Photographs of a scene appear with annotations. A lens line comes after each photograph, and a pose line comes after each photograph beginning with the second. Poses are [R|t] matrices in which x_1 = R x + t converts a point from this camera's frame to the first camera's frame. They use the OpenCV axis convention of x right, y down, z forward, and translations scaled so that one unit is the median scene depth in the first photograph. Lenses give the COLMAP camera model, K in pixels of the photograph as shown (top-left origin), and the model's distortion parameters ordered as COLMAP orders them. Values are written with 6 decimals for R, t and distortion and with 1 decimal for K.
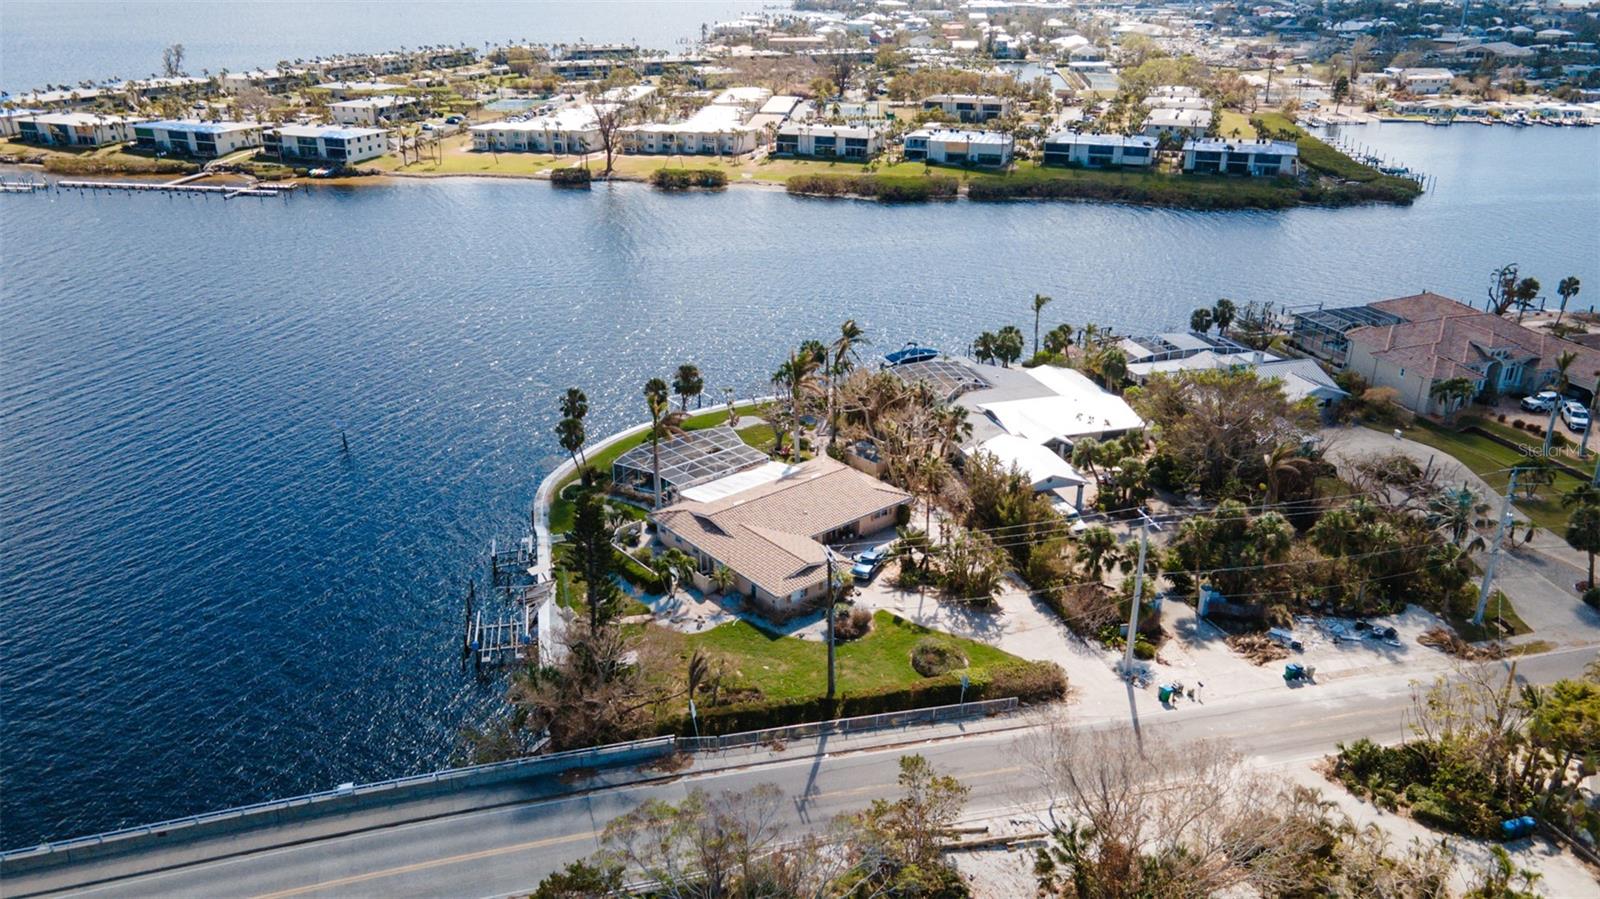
lens RADIAL K [[1156.6, 0, 800.0], [0, 1156.6, 449.5], [0, 0, 1]] dist [0.030842, 0.049623]
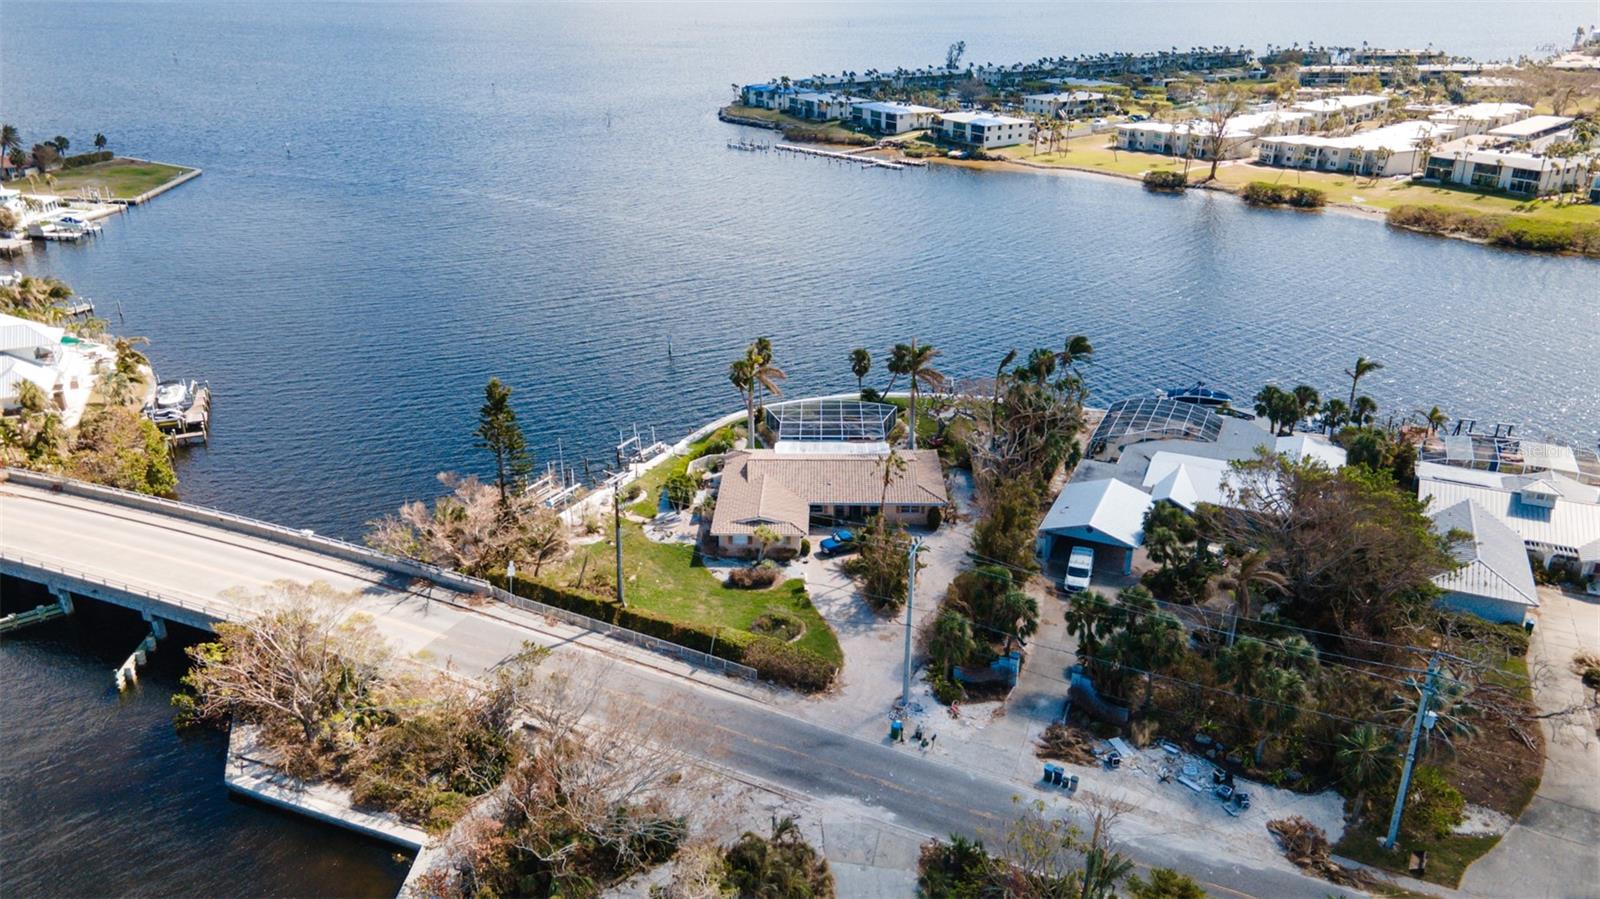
lens RADIAL K [[1163.7, 0, 800.0], [0, 1163.7, 449.5], [0, 0, 1]] dist [0.018343, 0.051817]
pose [[0.752475, 0.250539, -0.609107, 0.224922], [-0.252001, 0.963970, 0.085187, -0.021310], [0.608504, 0.089394, 0.788500, 0.051625]]
